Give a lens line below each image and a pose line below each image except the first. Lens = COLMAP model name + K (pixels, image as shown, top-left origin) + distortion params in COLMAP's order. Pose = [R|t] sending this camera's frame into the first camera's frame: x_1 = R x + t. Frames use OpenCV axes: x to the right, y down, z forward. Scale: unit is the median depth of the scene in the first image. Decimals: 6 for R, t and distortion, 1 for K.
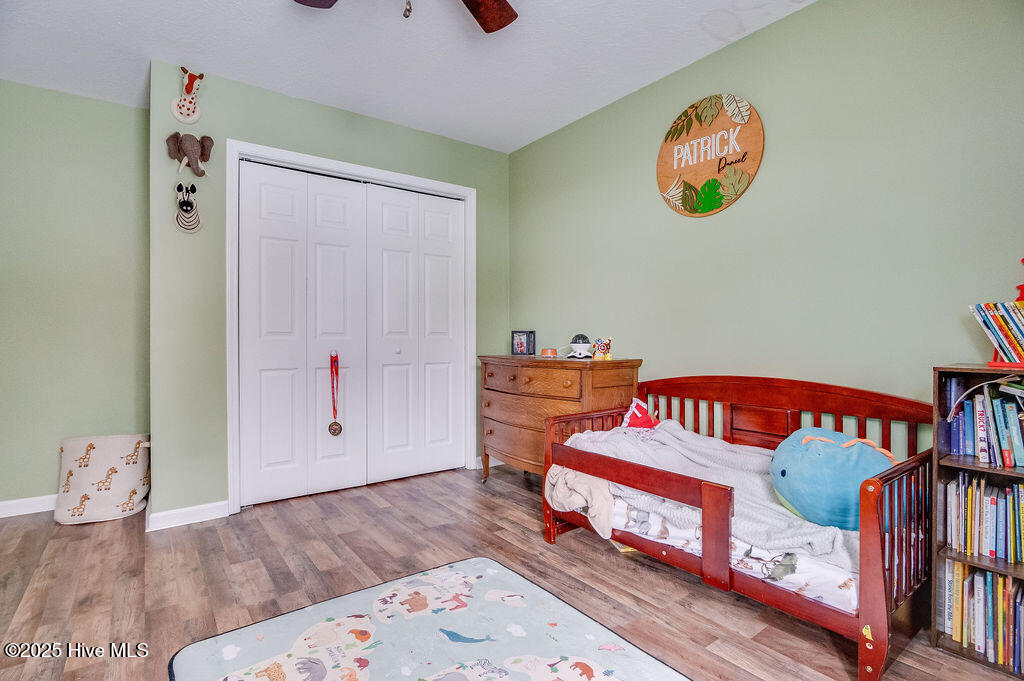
lens RADIAL K [[496.1, 0, 513.6], [0, 496.1, 333.4], [0, 0, 1]] dist [-0.012443, 0.000275]
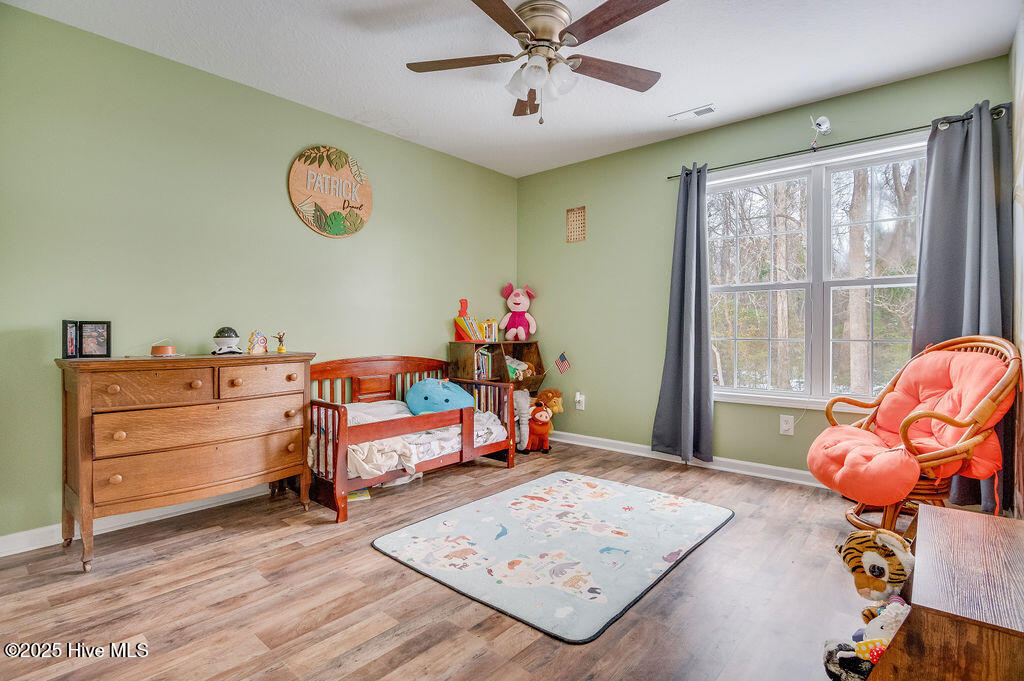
lens RADIAL K [[496.1, 0, 513.6], [0, 496.1, 333.4], [0, 0, 1]] dist [-0.012443, 0.000275]
pose [[-0.213017, -0.000218, 0.977048, -1.085727], [-0.005531, 0.999984, -0.000983, 0.014149], [-0.977033, -0.005613, -0.213015, 0.892852]]
